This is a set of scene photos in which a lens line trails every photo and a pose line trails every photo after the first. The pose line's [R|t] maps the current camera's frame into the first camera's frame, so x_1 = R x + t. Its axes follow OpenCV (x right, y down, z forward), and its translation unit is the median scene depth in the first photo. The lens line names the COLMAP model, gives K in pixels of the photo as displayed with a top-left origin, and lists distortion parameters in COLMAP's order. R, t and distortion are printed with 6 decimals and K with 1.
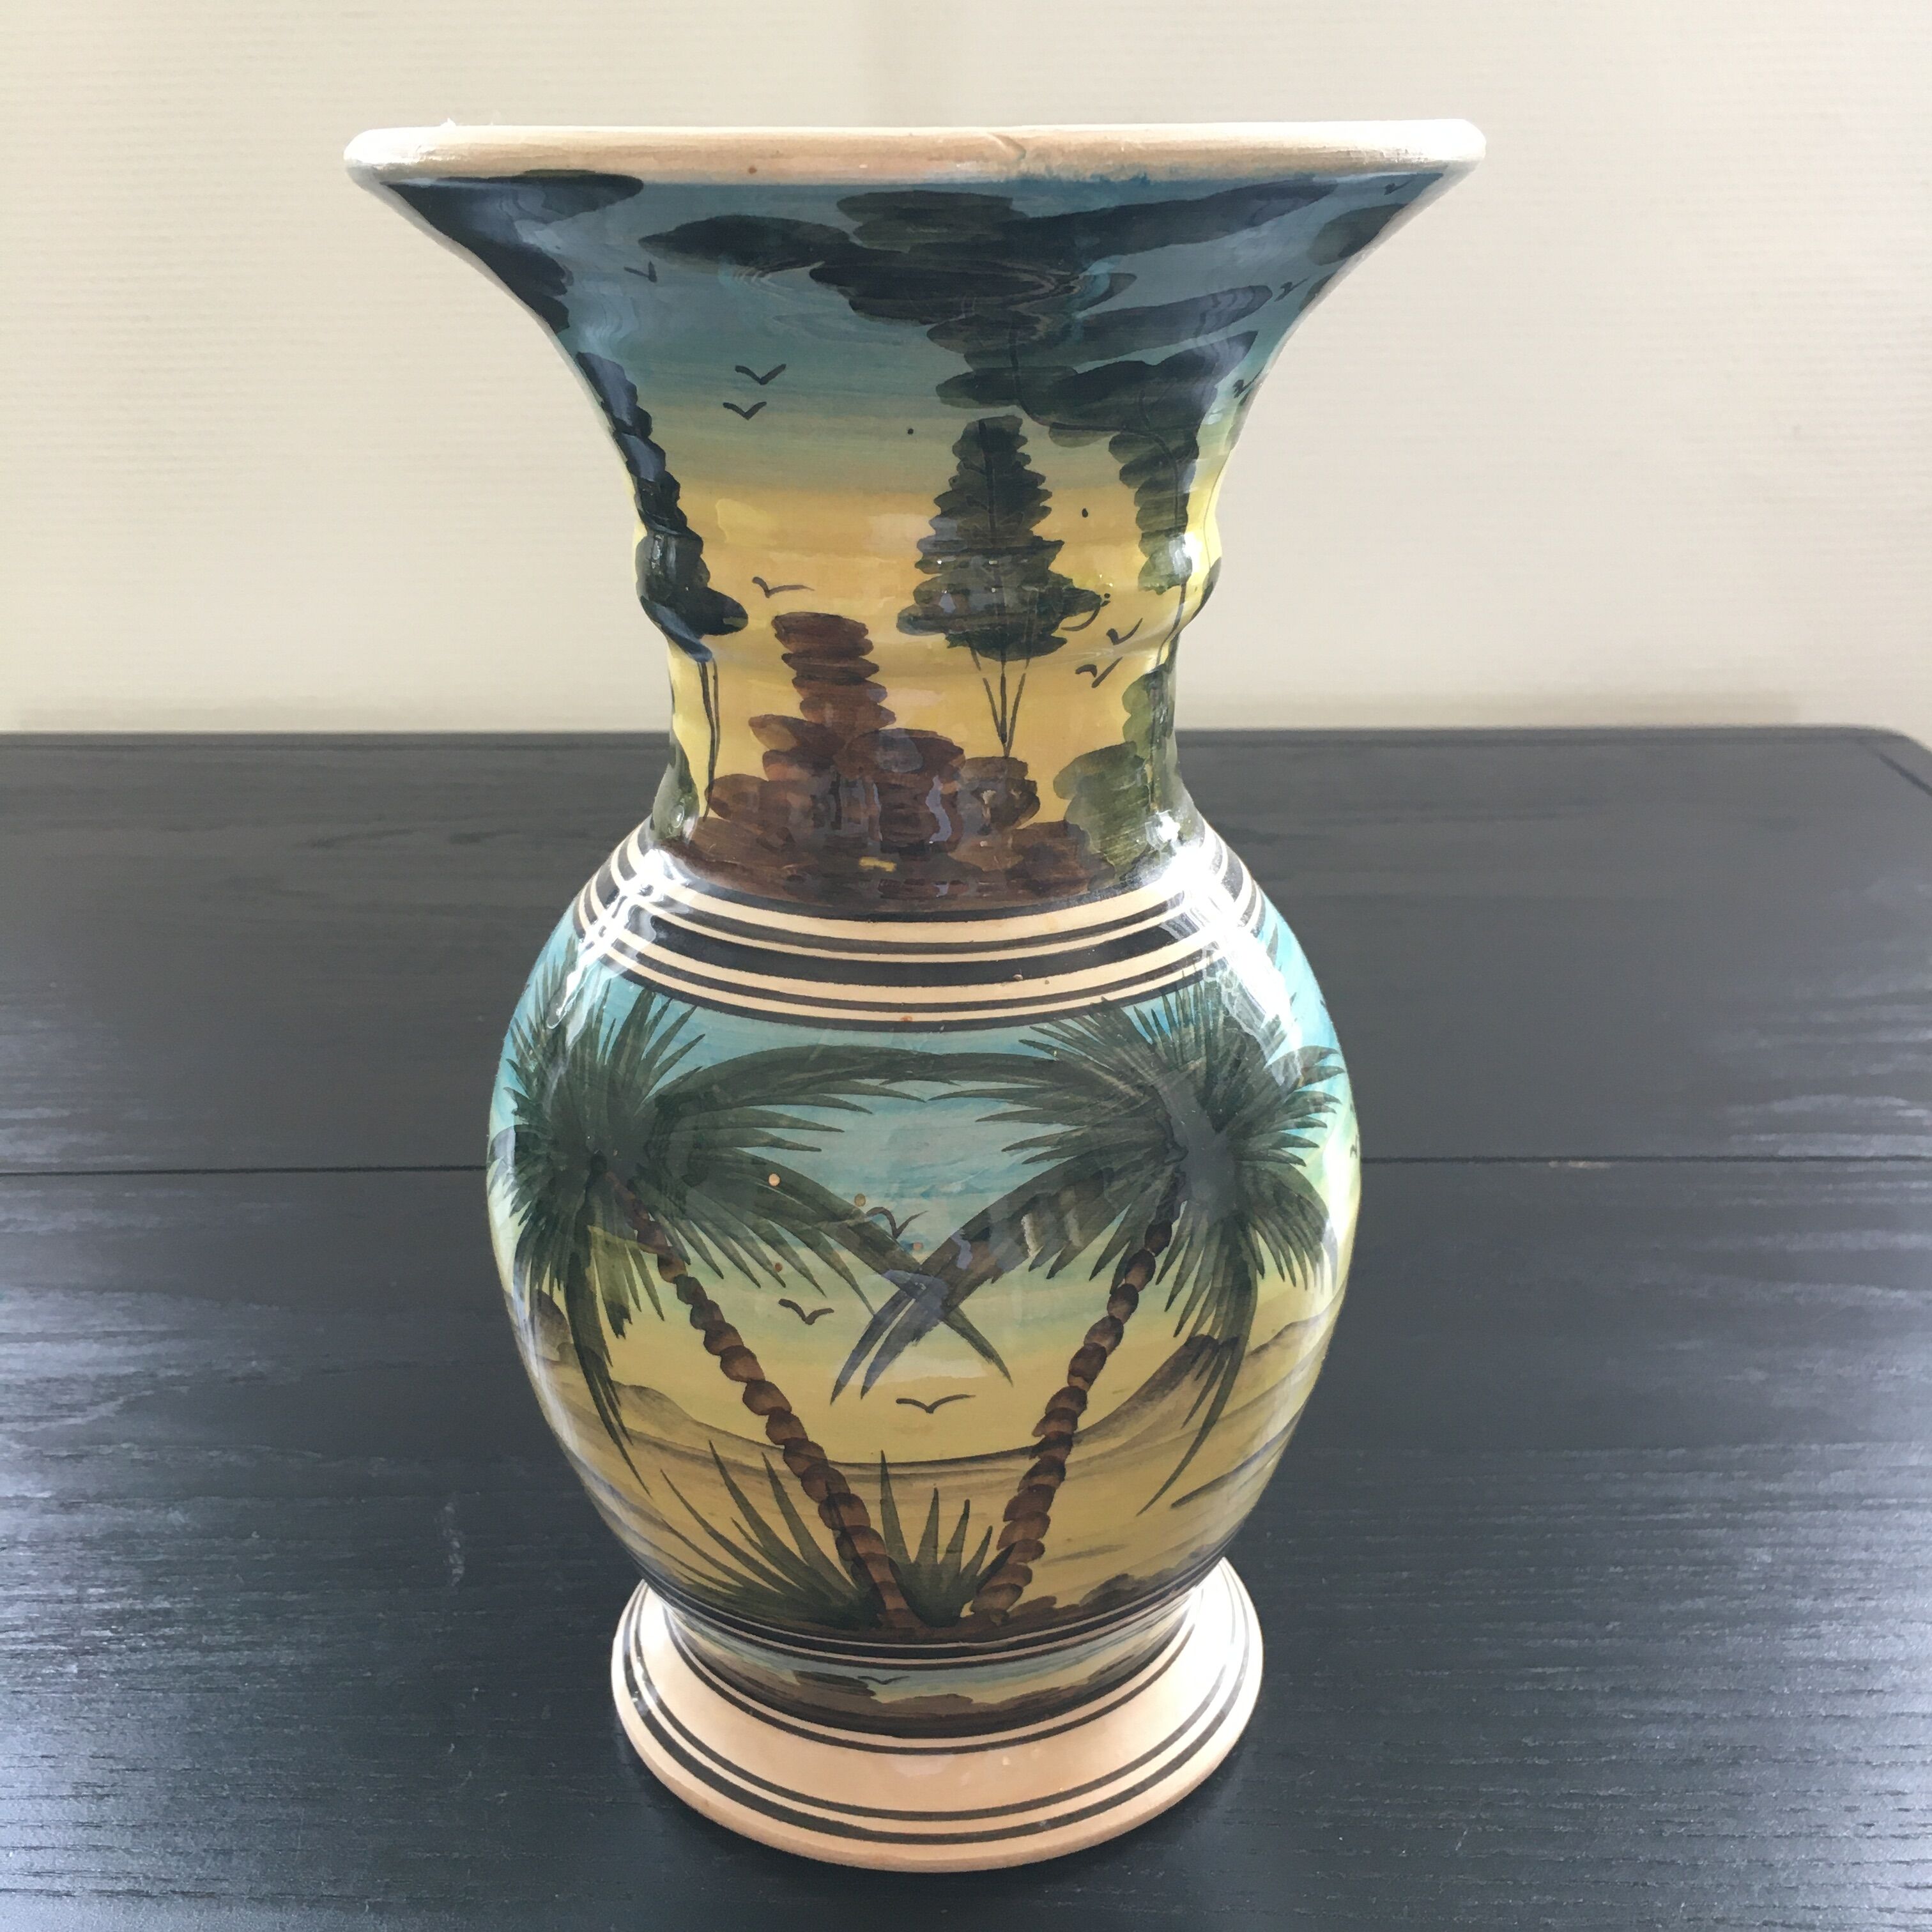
lens RADIAL K [[2264.8, 0, 973.7], [0, 2264.8, 979.2], [0, 0, 1]] dist [0.044132, 0.000000]
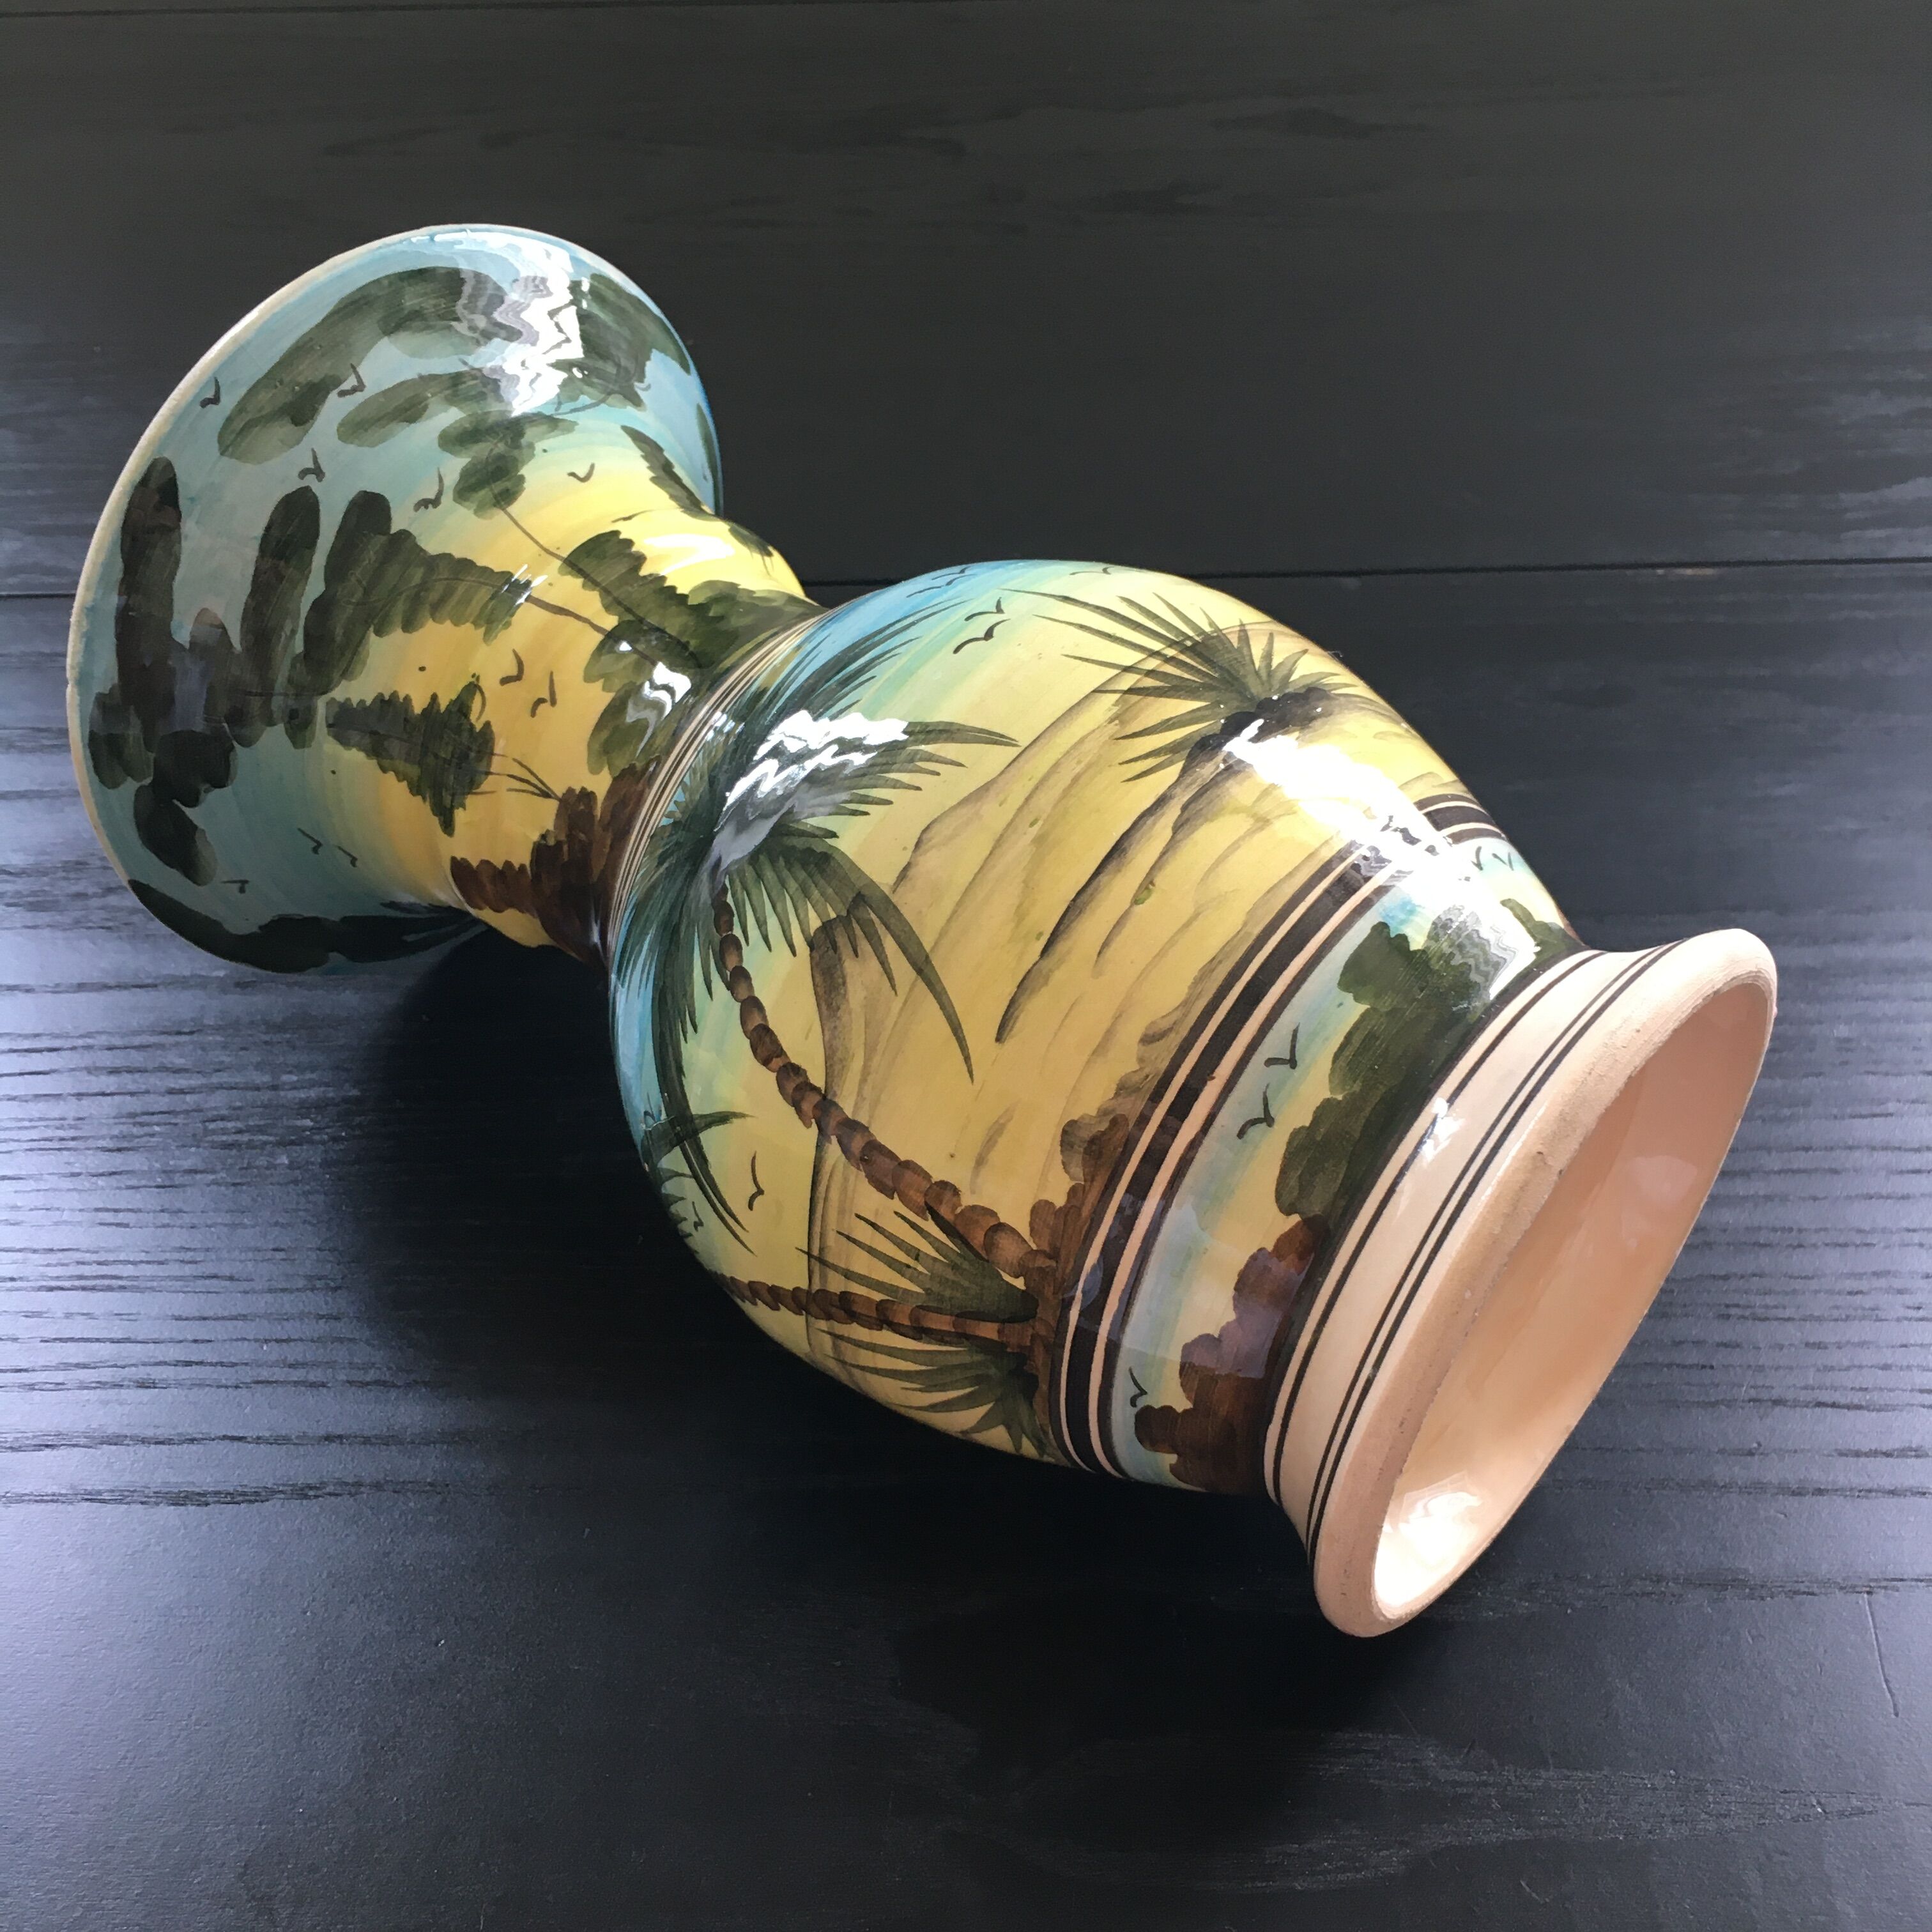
lens RADIAL K [[2264.8, 0, 961.4], [0, 2264.8, 971.0], [0, 0, 1]] dist [0.044132, 0.000000]
pose [[0.120517, -0.796761, -0.592155, 0.676888], [0.474383, 0.570211, -0.670687, 0.857901], [0.872030, -0.200079, 0.446690, 0.620517]]
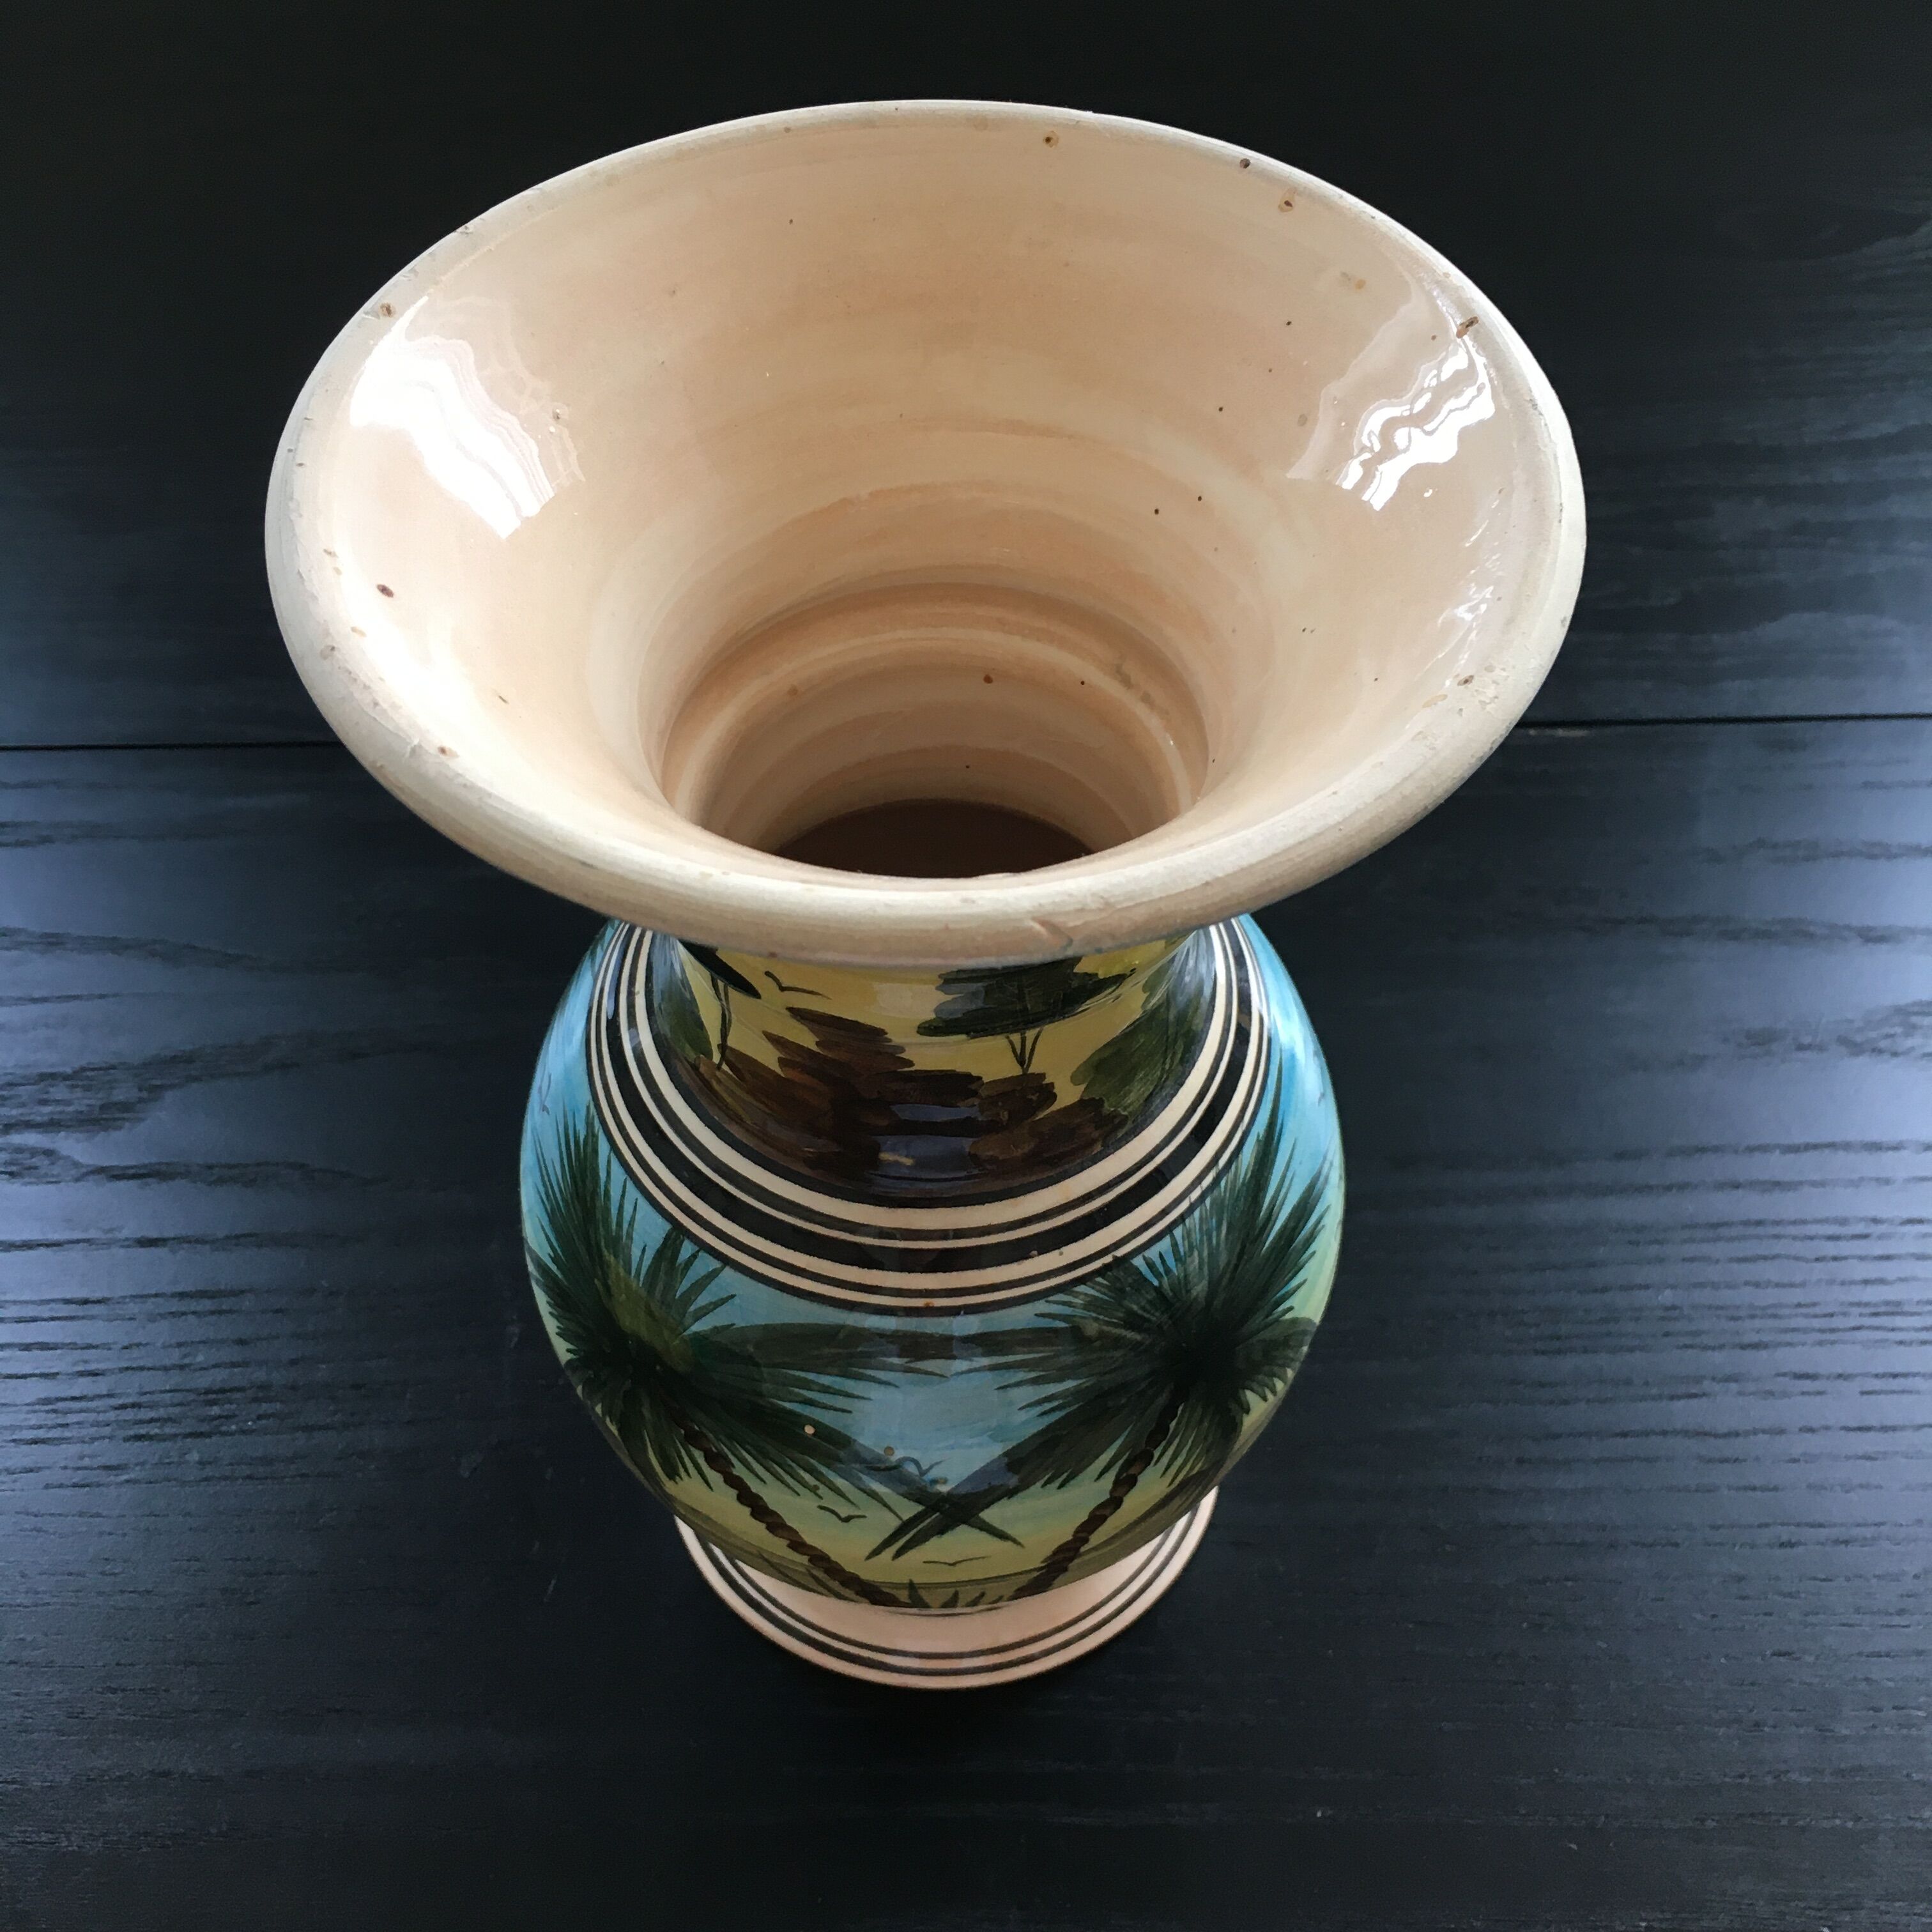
lens RADIAL K [[2264.8, 0, 973.0], [0, 2264.8, 976.1], [0, 0, 1]] dist [0.044132, 0.000000]
pose [[0.999666, -0.014075, 0.021680, -0.028936], [0.000853, 0.856252, 0.516558, -0.641833], [-0.025834, -0.516367, 0.855978, 0.168716]]
